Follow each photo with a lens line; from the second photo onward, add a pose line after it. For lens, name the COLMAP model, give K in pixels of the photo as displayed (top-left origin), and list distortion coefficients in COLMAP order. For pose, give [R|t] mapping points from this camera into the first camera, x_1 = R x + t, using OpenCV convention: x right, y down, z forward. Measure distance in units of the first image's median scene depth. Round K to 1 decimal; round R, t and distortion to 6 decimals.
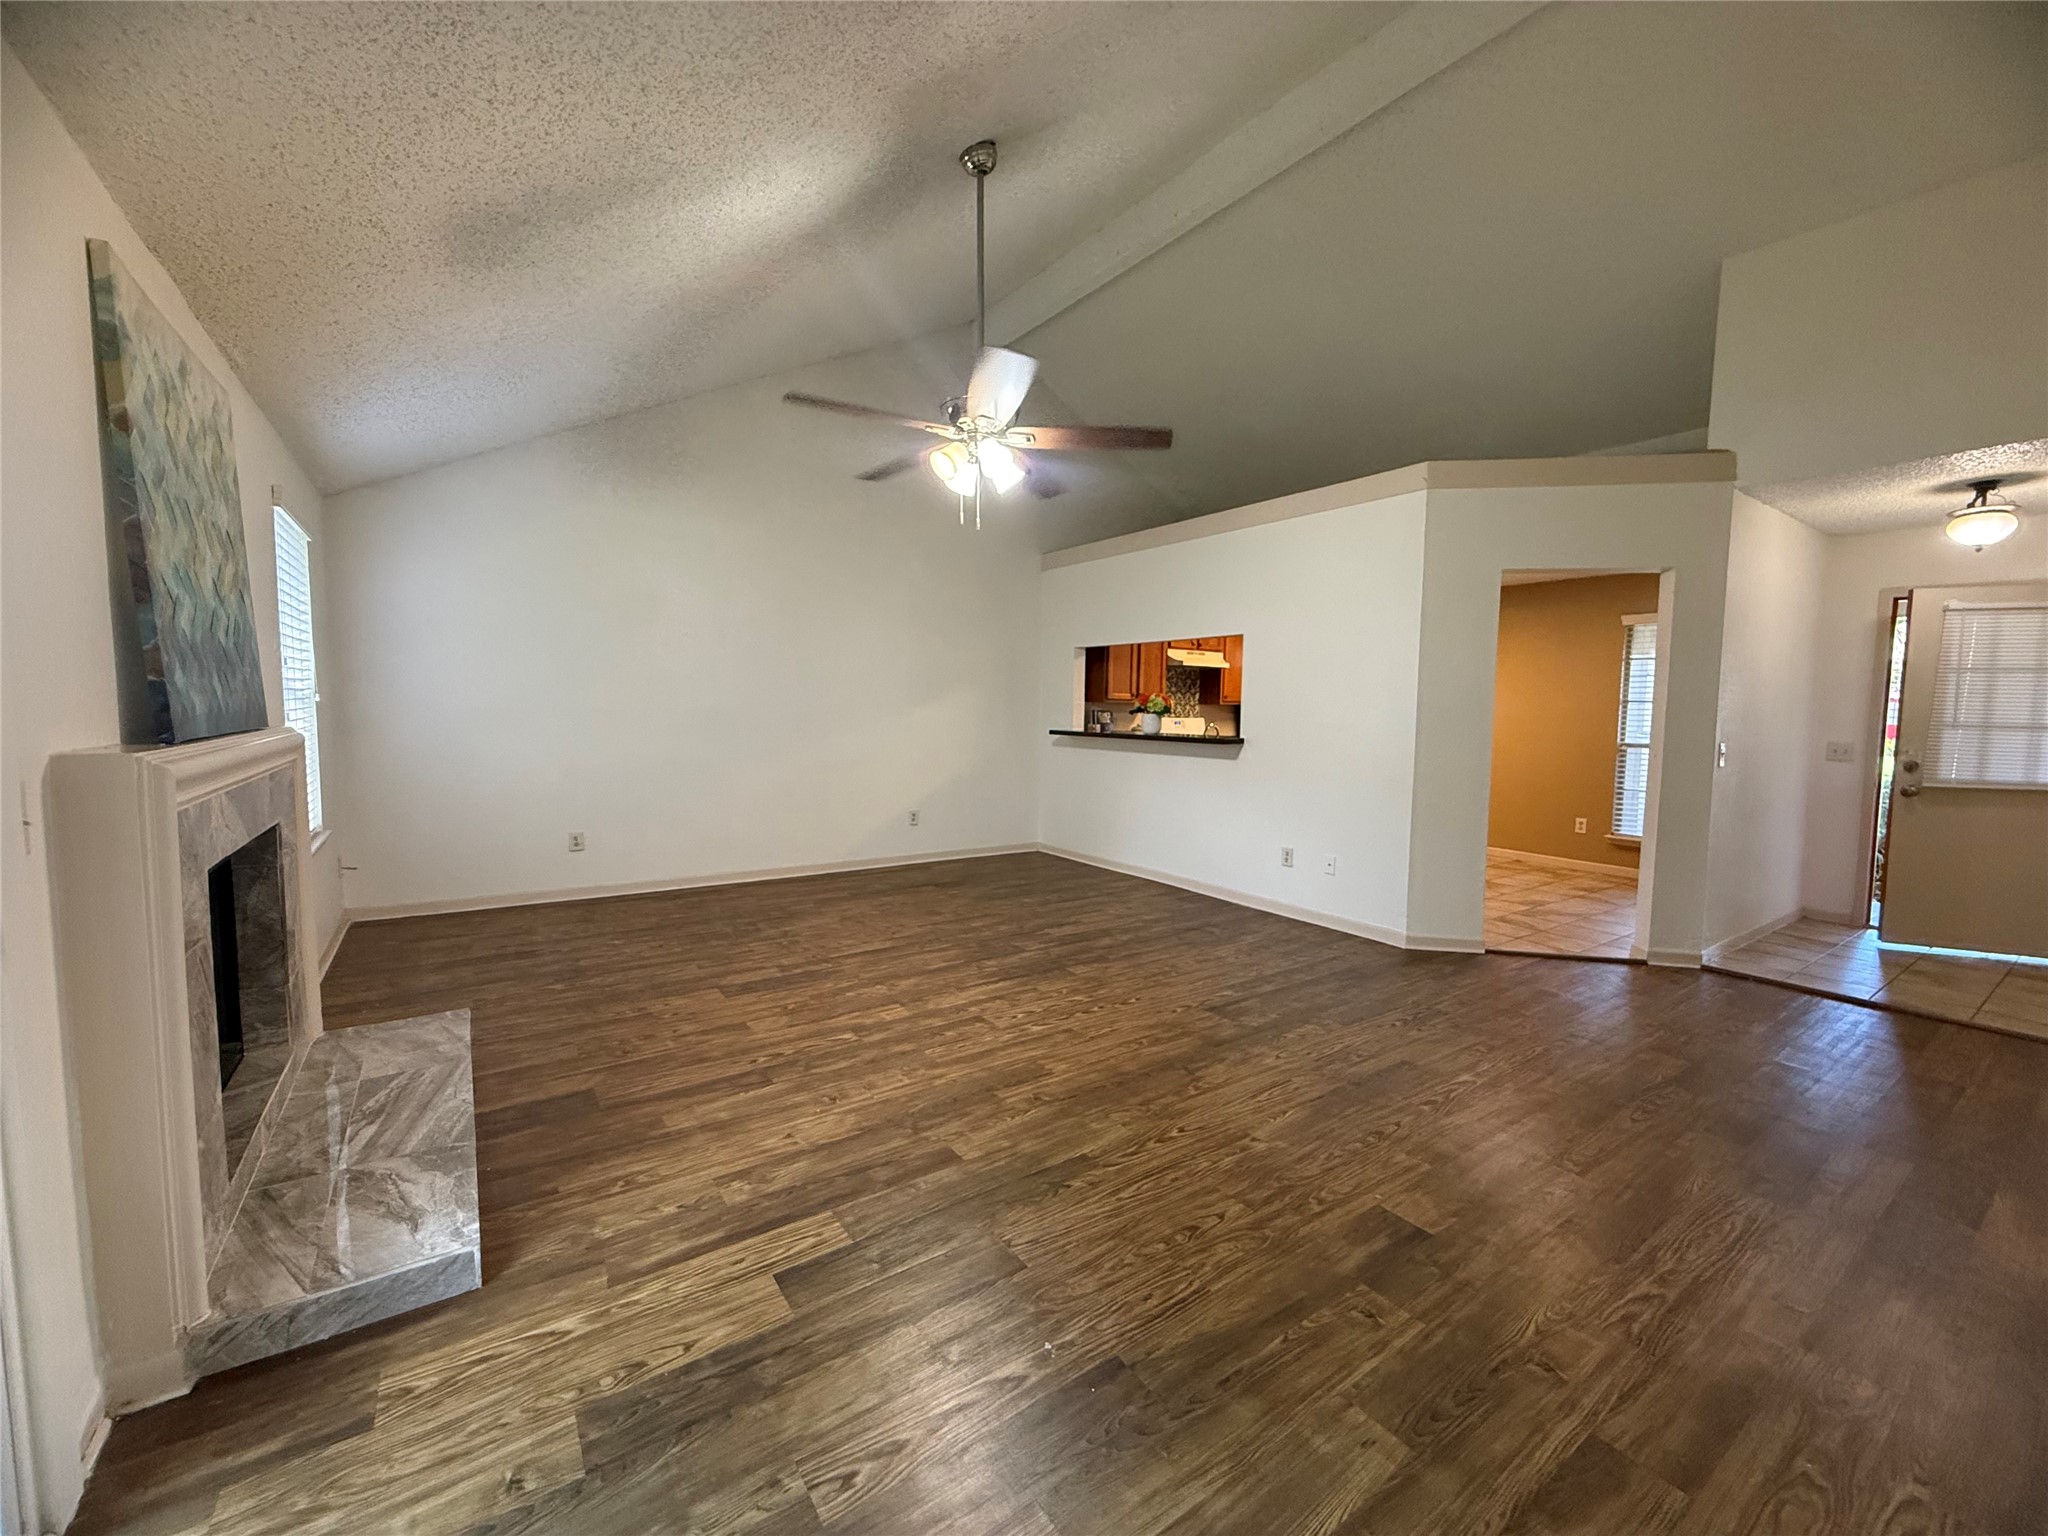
lens RADIAL K [[819.6, 0, 1010.7], [0, 819.6, 765.2], [0, 0, 1]] dist [-0.003027, 0.000553]
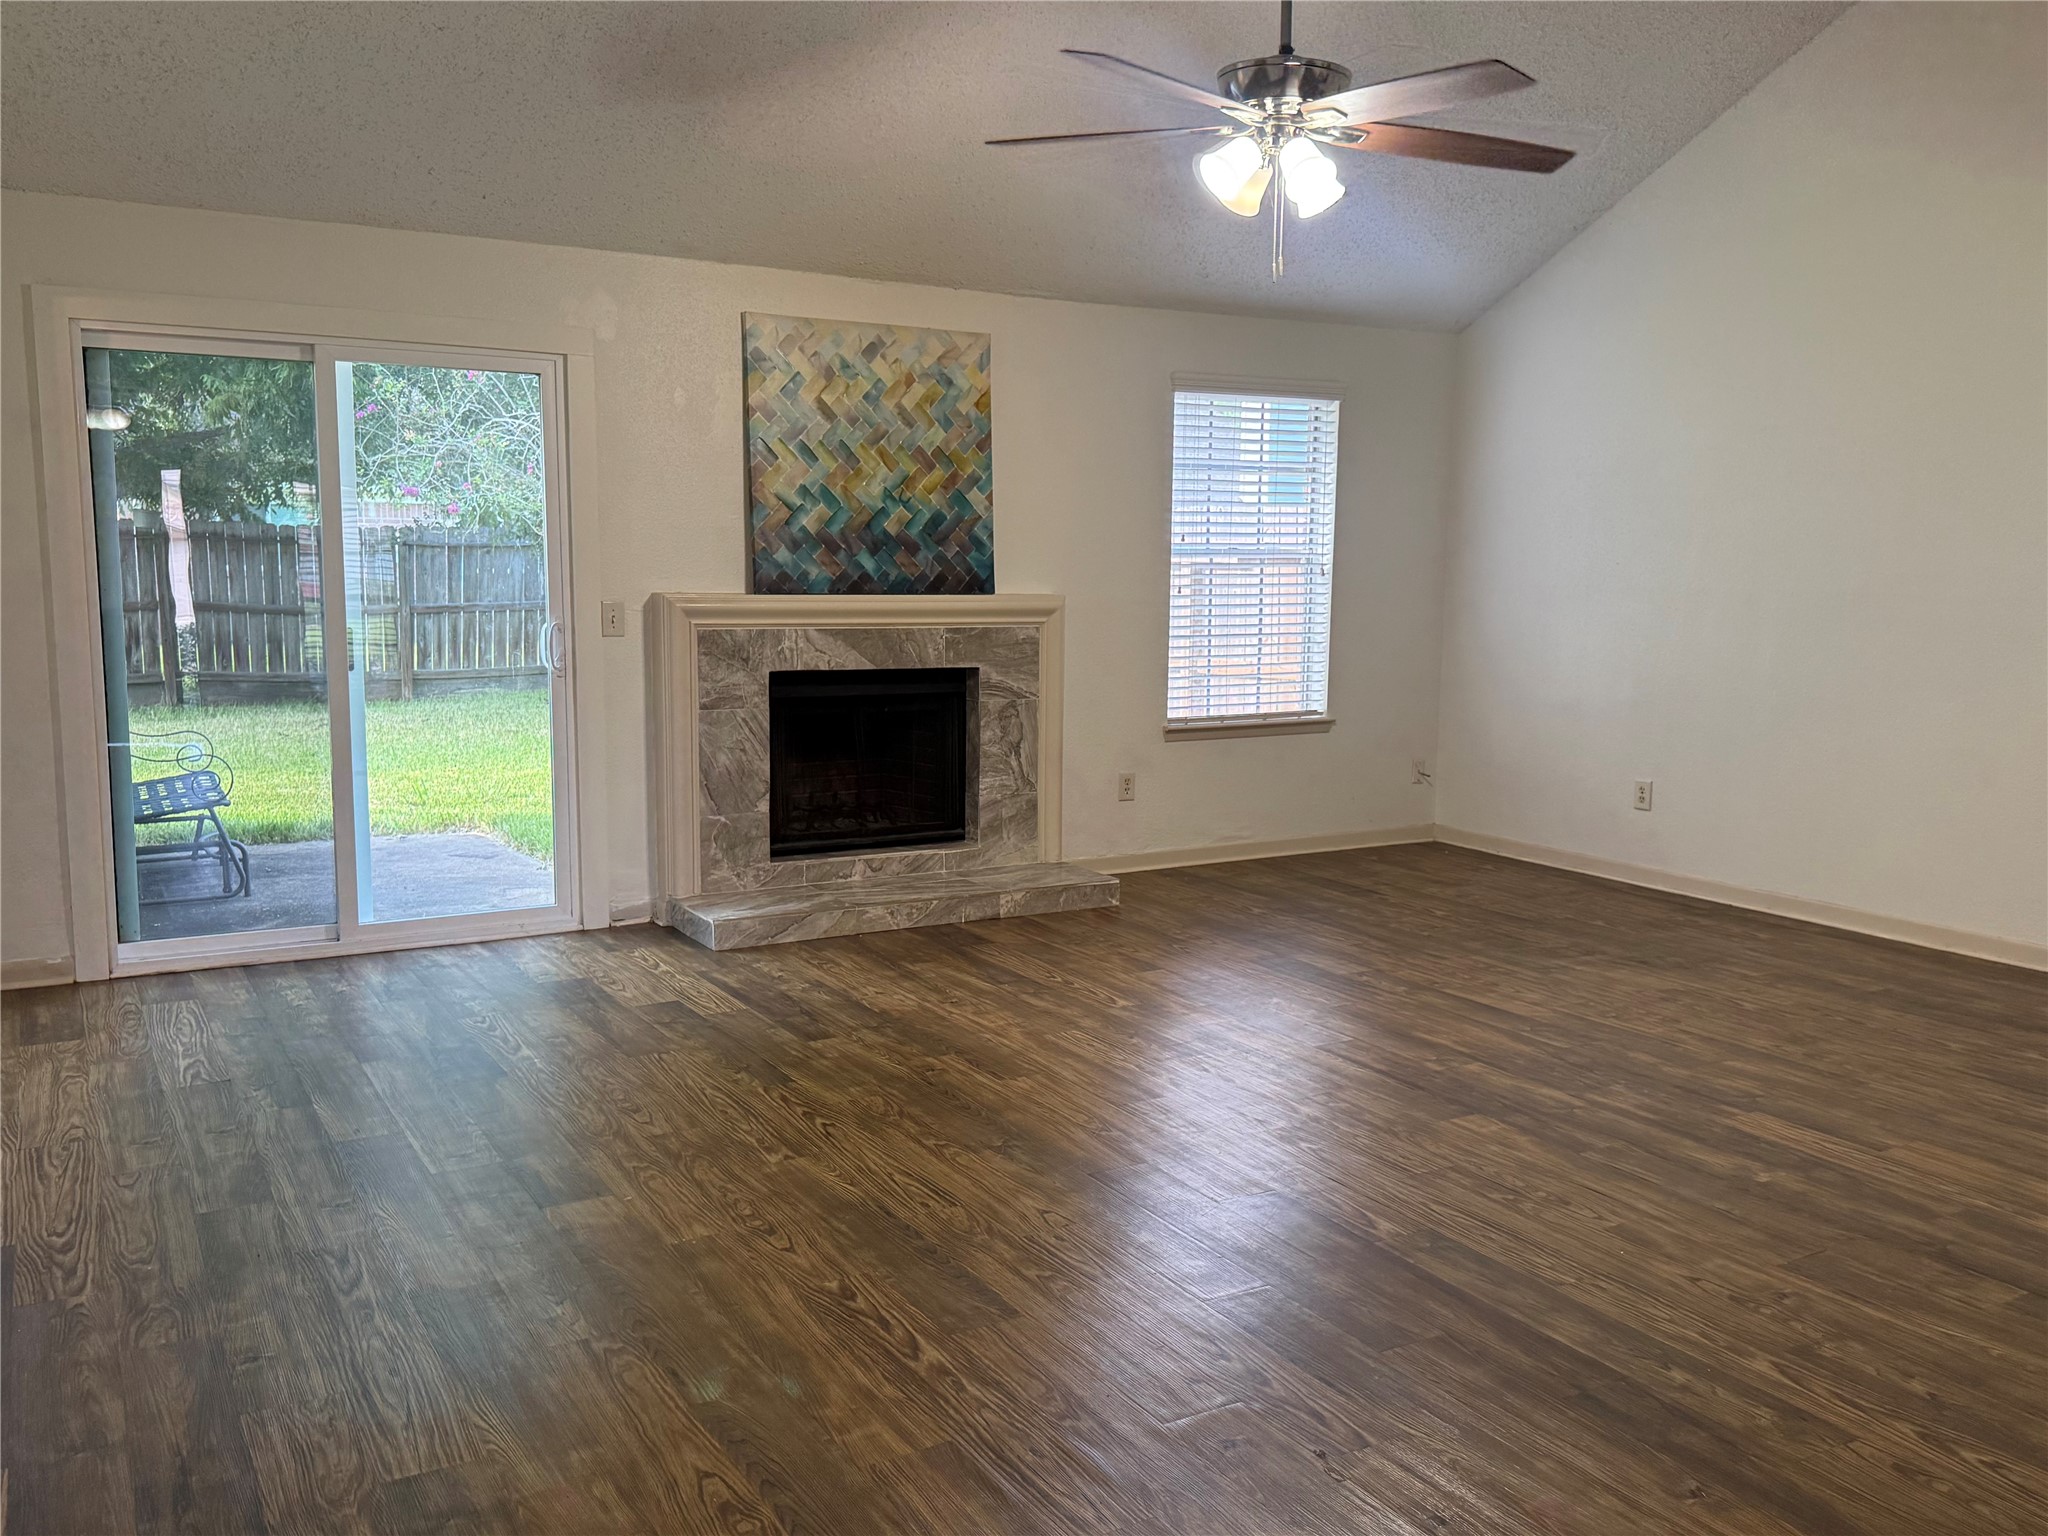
lens RADIAL K [[1654.9, 0, 1016.8], [0, 1654.9, 774.4], [0, 0, 1]] dist [0.074027, -0.038409]
pose [[-0.073943, 0.110897, -0.991077, 1.276172], [-0.085959, 0.989391, 0.117122, -0.053943], [0.993551, 0.093852, -0.063626, 0.939491]]
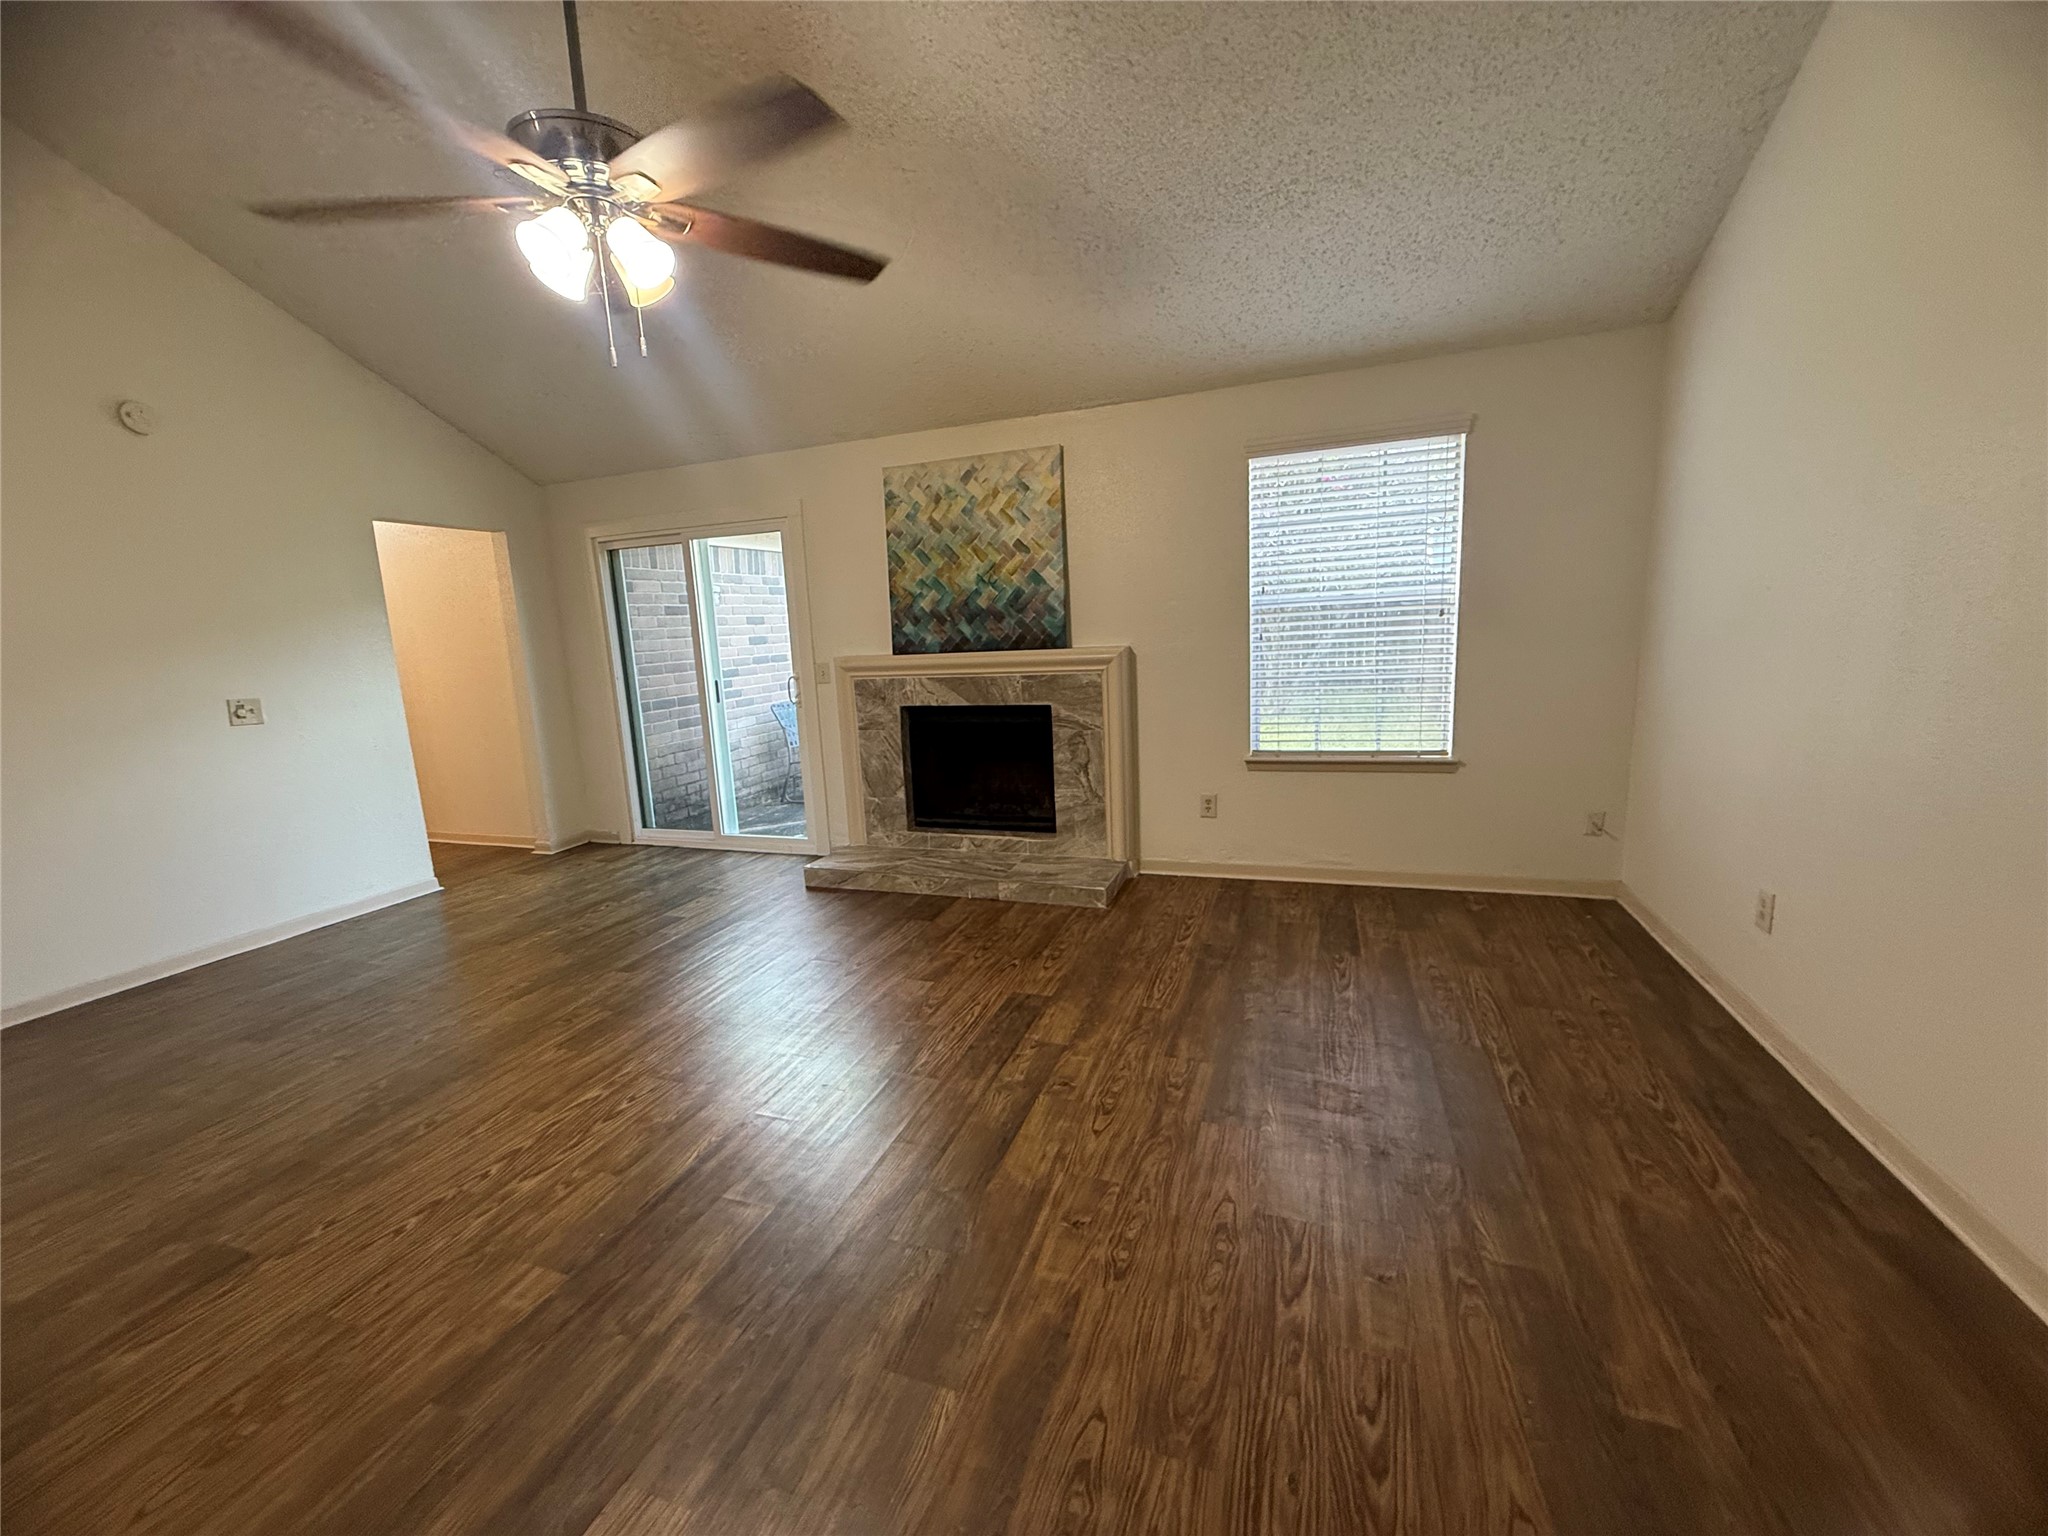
lens RADIAL K [[819.6, 0, 1014.0], [0, 819.6, 759.4], [0, 0, 1]] dist [-0.003027, 0.000553]
pose [[-0.807502, 0.121084, -0.577303, 0.113282], [-0.007369, 0.976557, 0.215131, -0.136645], [0.589819, 0.177973, -0.787680, 1.740056]]
